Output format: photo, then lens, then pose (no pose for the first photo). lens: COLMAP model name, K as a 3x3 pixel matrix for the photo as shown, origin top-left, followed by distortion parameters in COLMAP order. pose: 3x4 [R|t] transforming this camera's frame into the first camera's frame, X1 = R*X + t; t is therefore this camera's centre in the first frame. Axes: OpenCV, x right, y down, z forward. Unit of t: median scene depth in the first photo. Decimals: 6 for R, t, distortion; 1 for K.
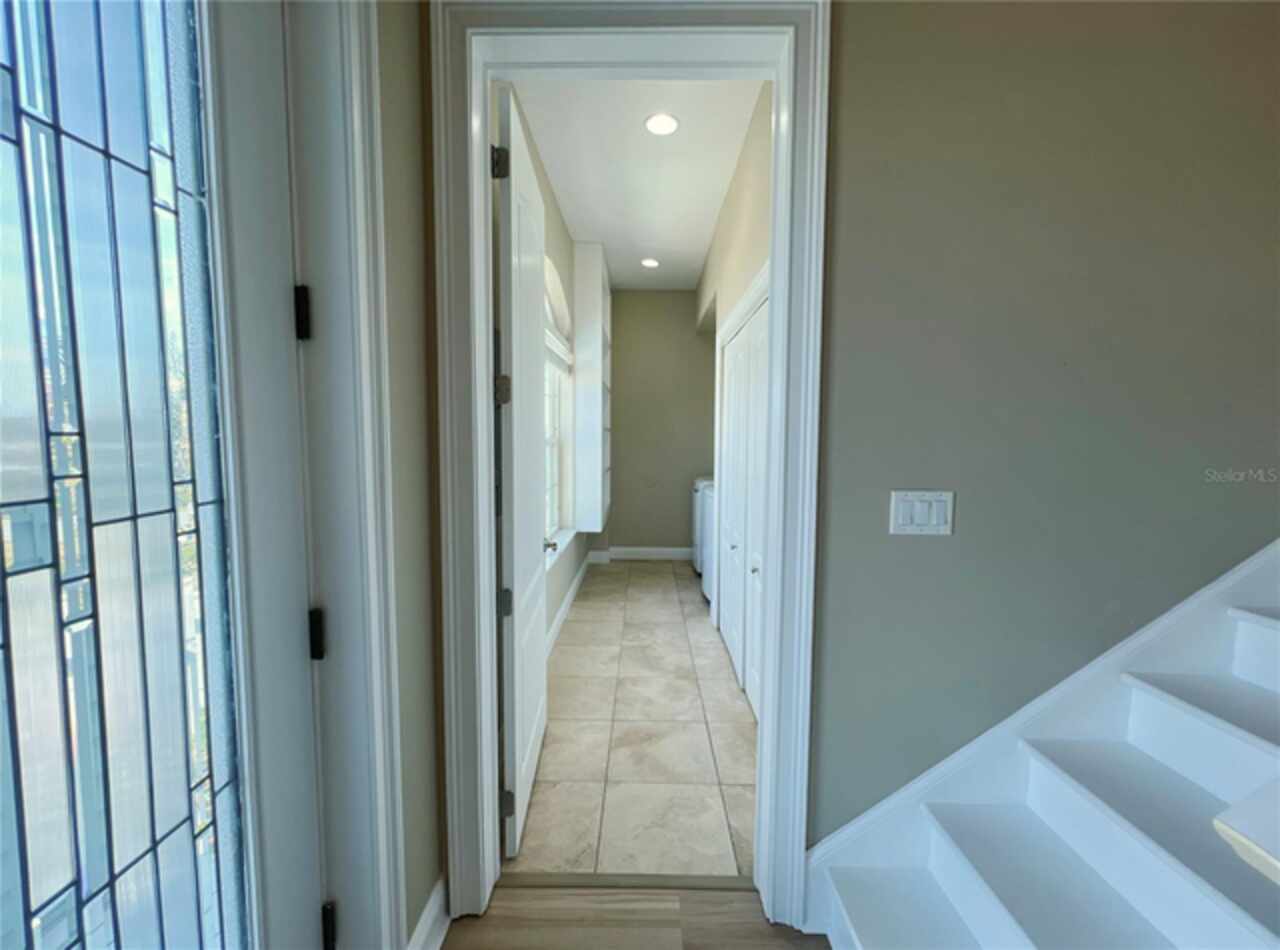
lens RADIAL K [[509.8, 0, 637.5], [0, 509.8, 476.4], [0, 0, 1]] dist [0.001402, -0.001273]
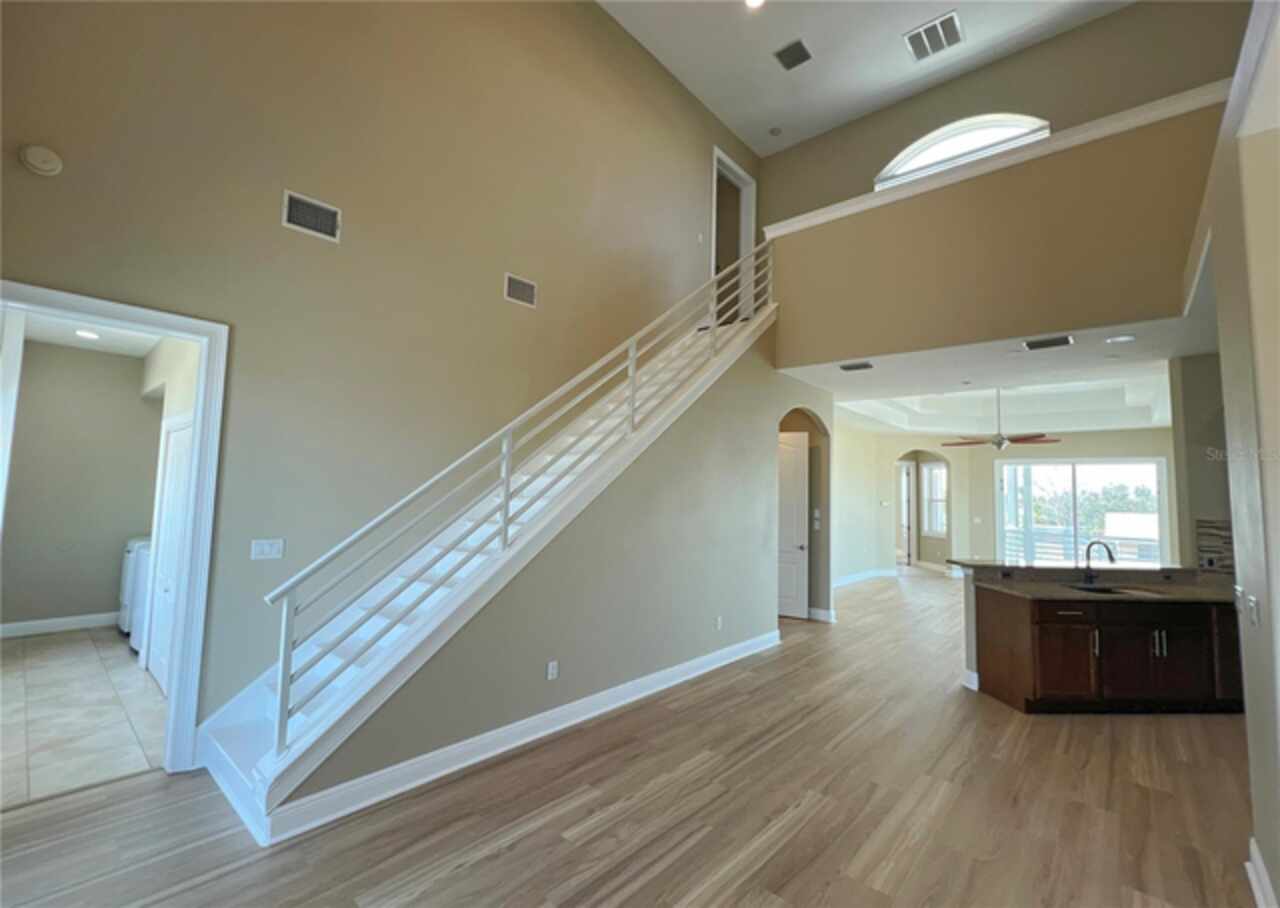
lens RADIAL K [[549.1, 0, 634.2], [0, 549.1, 450.7], [0, 0, 1]] dist [-0.000879, -0.000072]
pose [[0.653036, 0.069780, 0.754105, -0.107733], [0.036615, 0.991673, -0.123471, -0.000524], [-0.756441, 0.108242, 0.645043, -0.805326]]
